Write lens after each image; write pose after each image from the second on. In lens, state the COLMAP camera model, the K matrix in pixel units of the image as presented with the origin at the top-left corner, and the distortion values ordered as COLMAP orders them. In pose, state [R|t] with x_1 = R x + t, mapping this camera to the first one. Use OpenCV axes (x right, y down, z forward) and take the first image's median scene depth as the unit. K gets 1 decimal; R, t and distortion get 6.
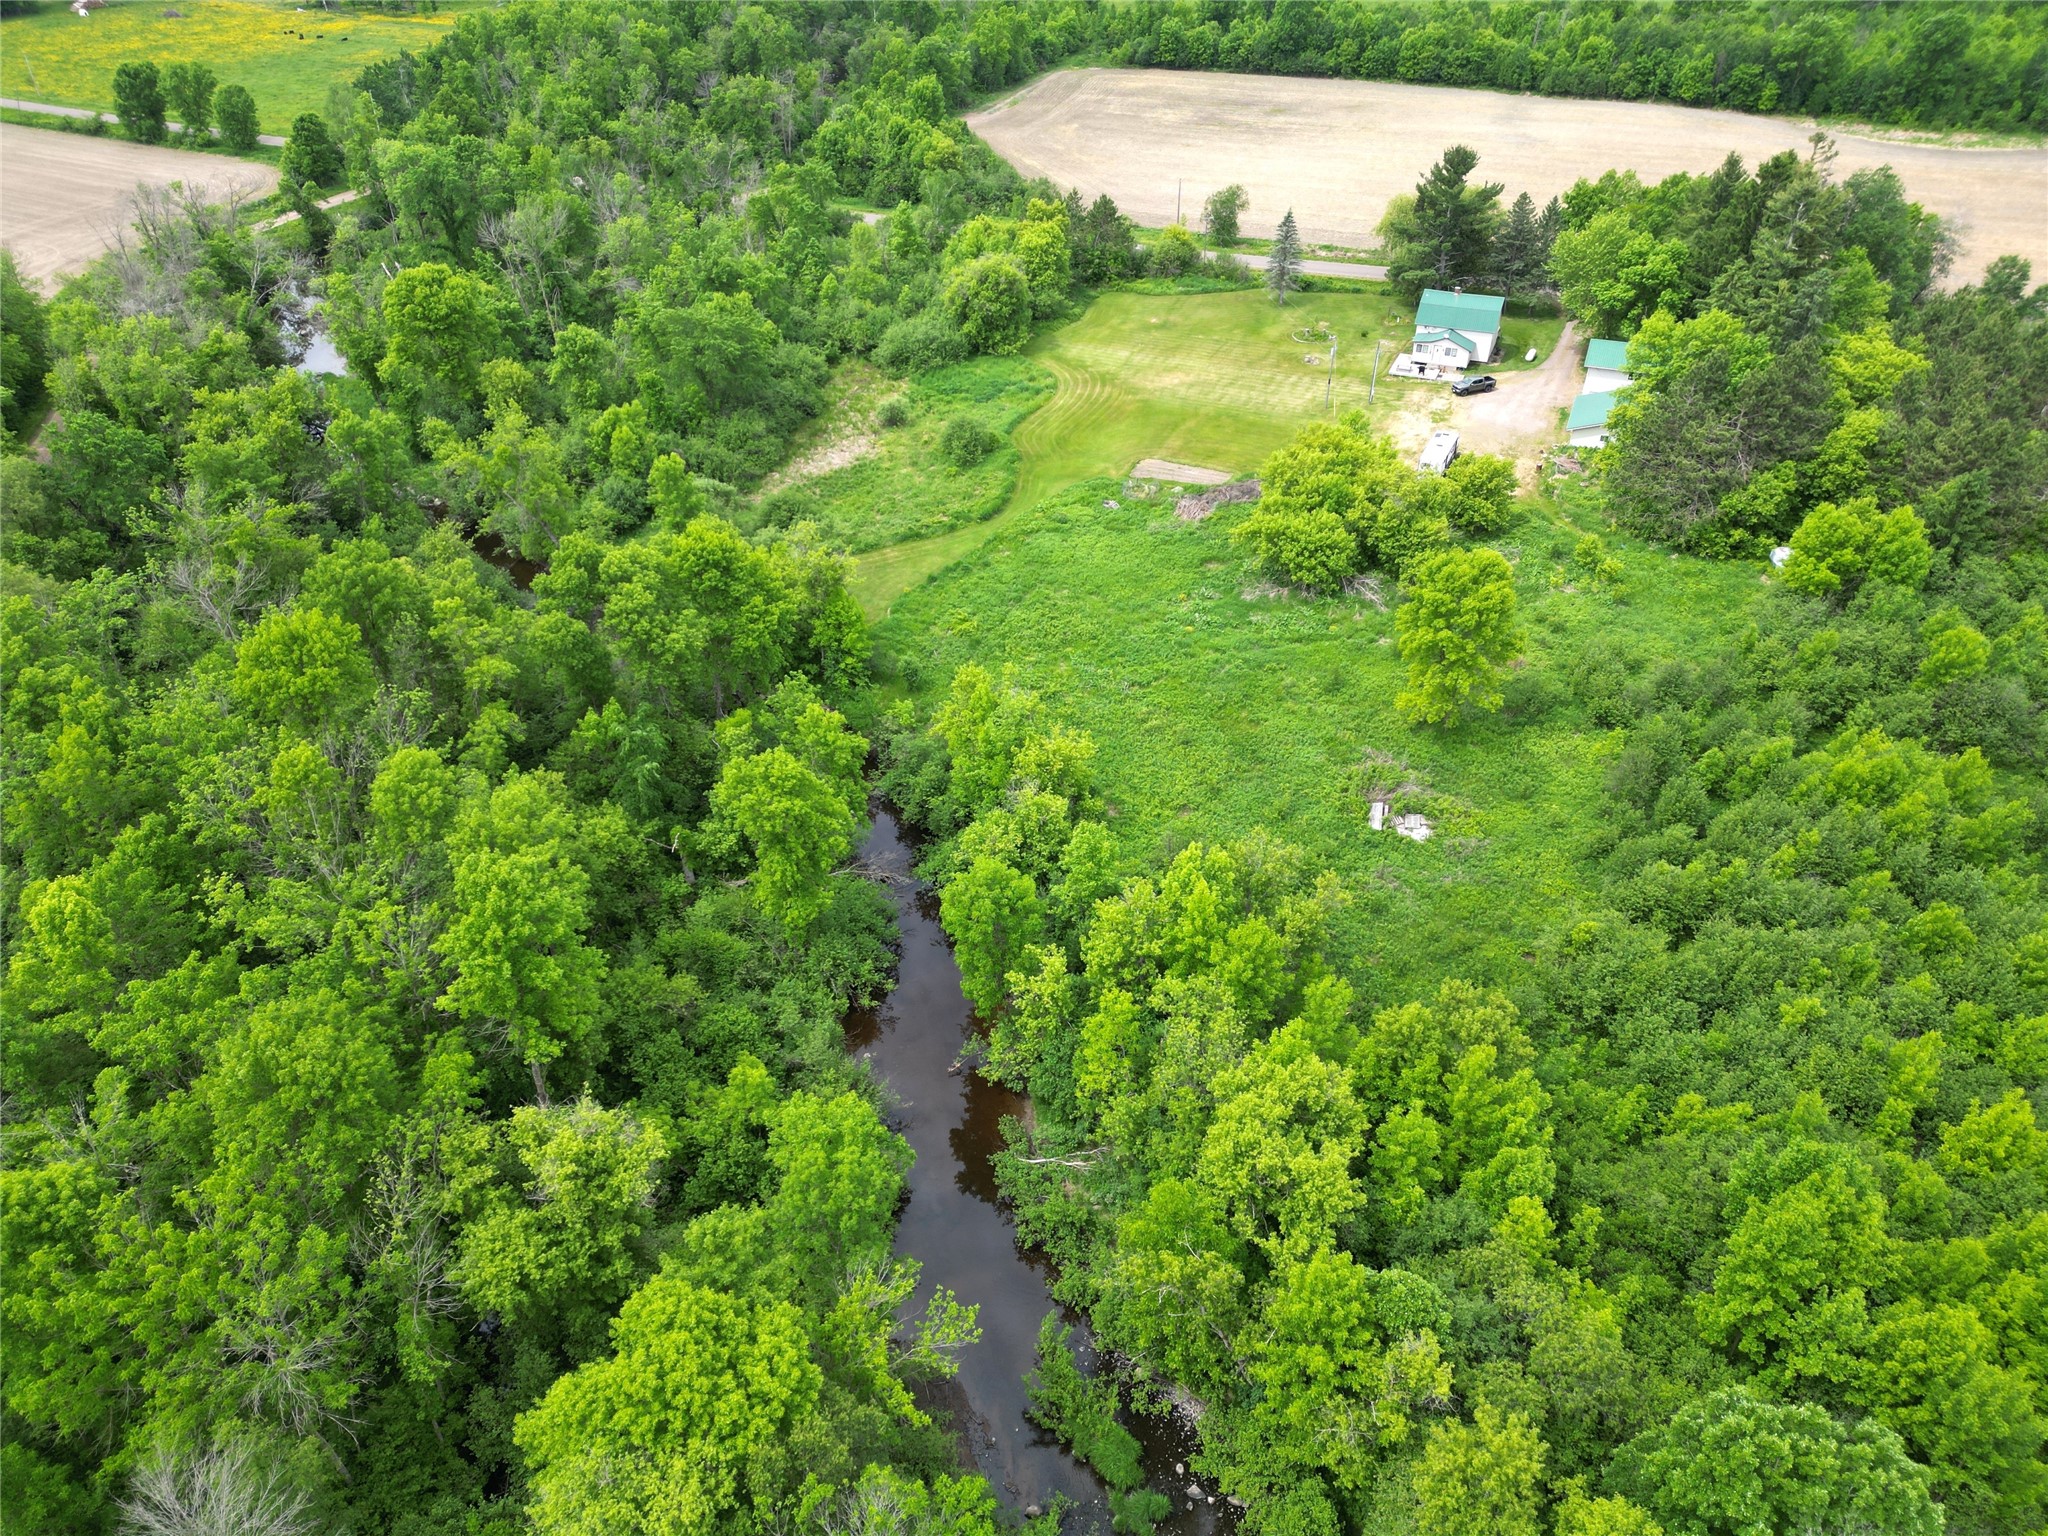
lens RADIAL K [[1434.9, 0, 1024.0], [0, 1434.9, 768.0], [0, 0, 1]] dist [0.069176, -0.060875]
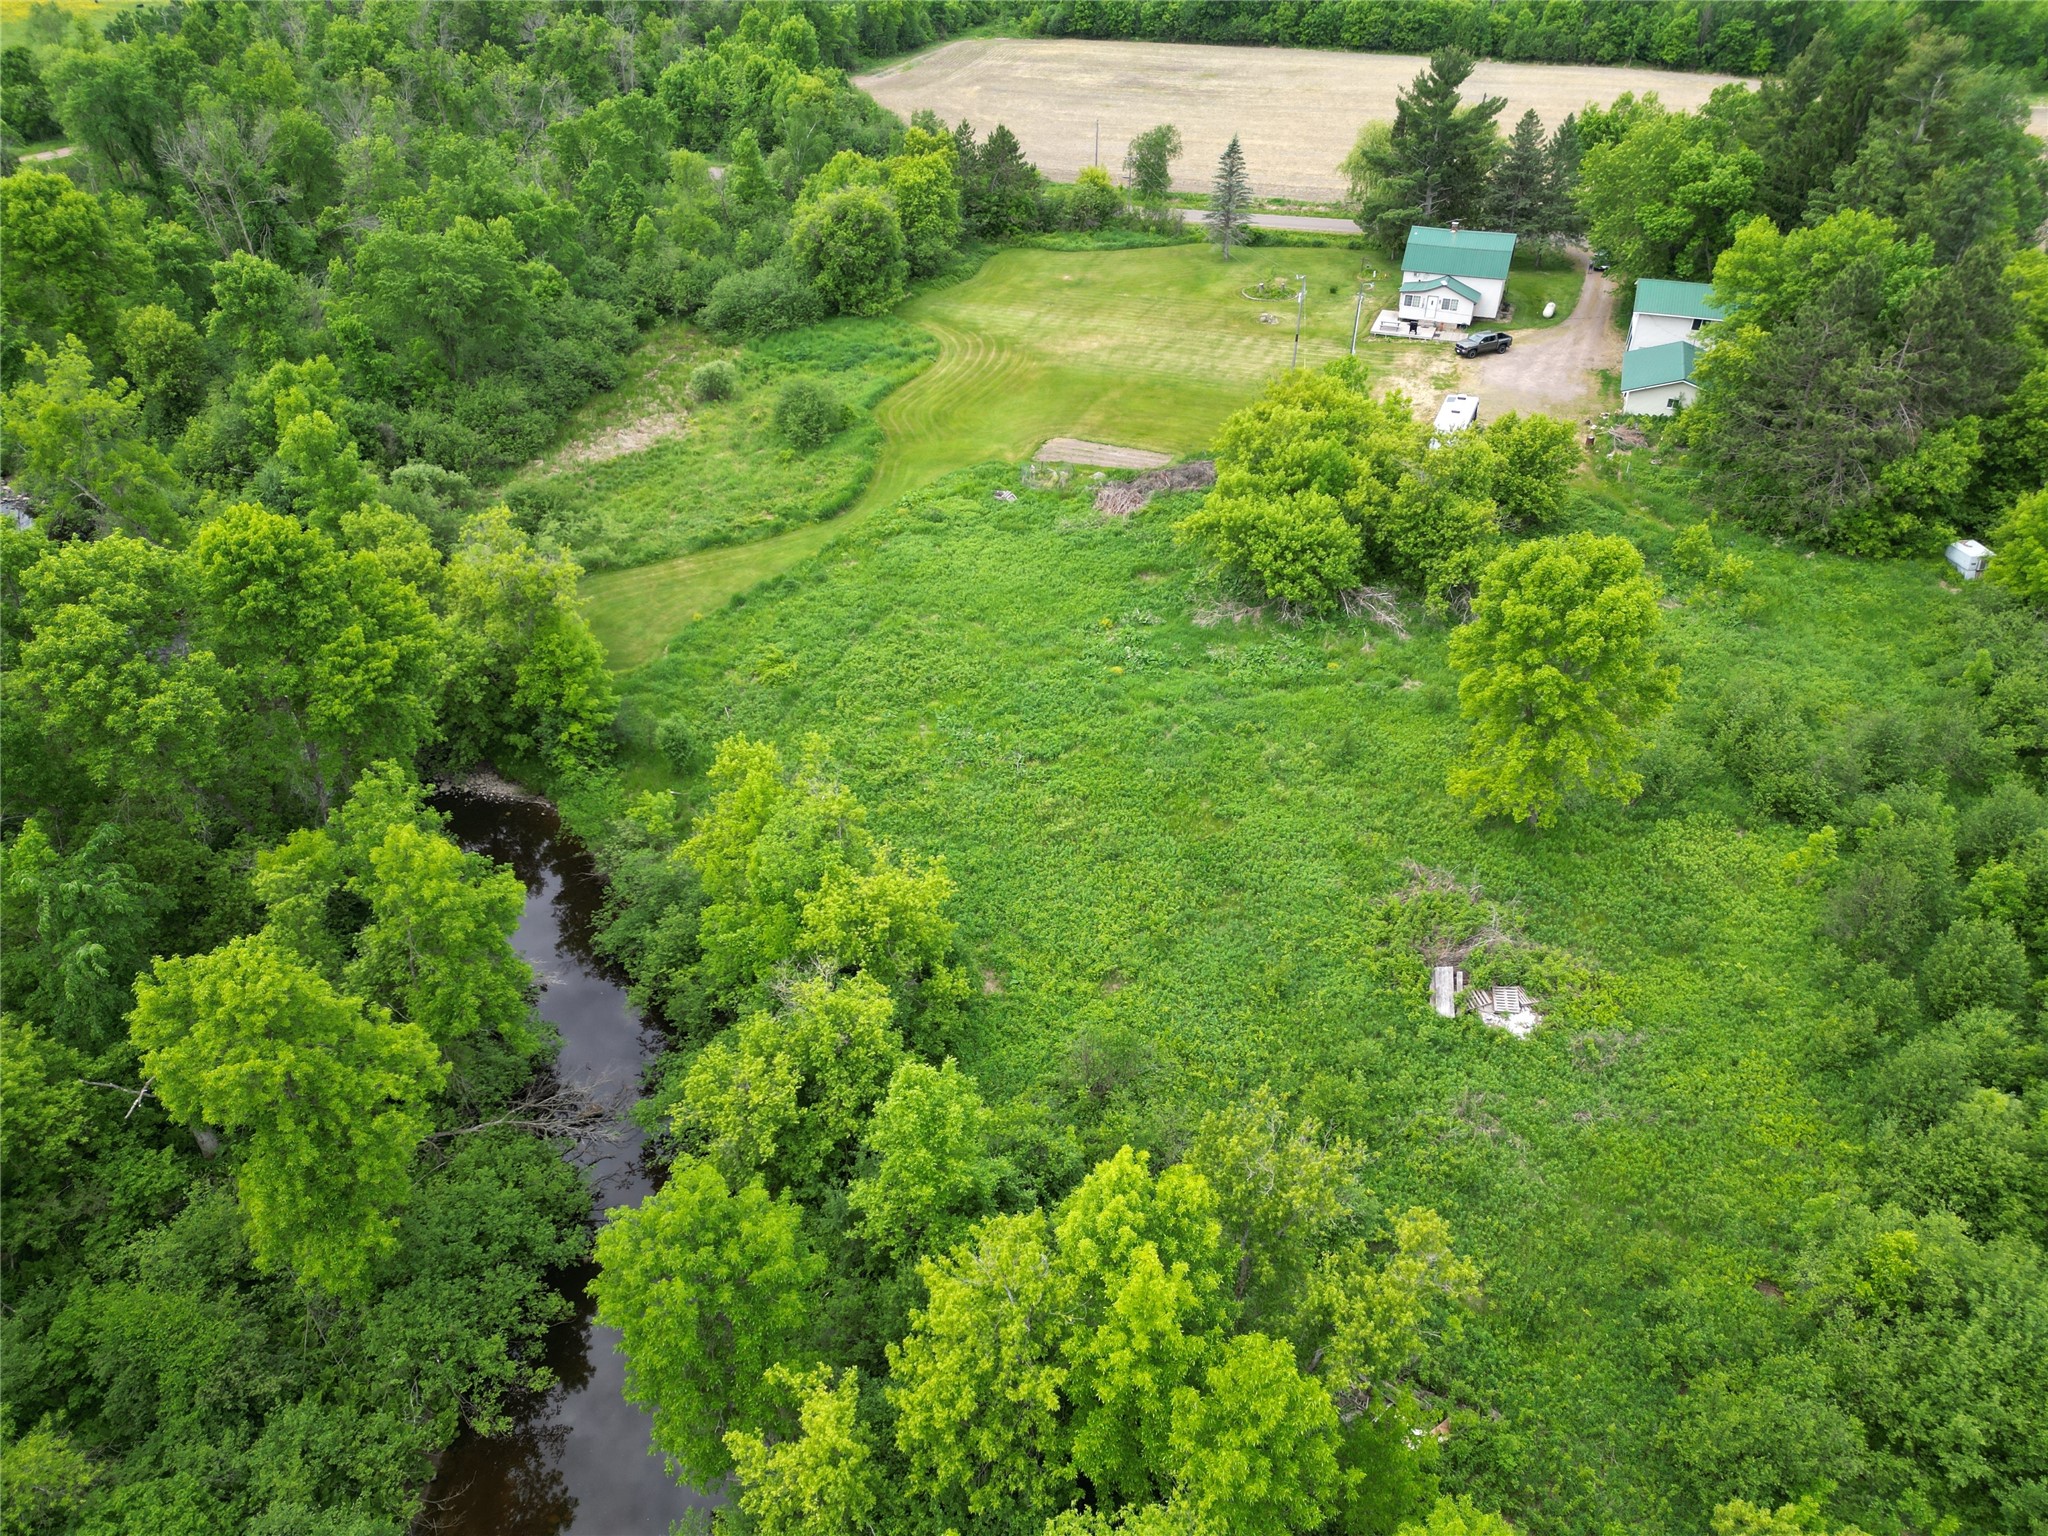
lens RADIAL K [[1434.9, 0, 1024.0], [0, 1434.9, 768.0], [0, 0, 1]] dist [0.069176, -0.060875]
pose [[0.998905, -0.018347, 0.043047, 0.039472], [0.019483, 0.999469, -0.026131, -0.032456], [-0.042545, 0.026941, 0.998731, 0.314692]]
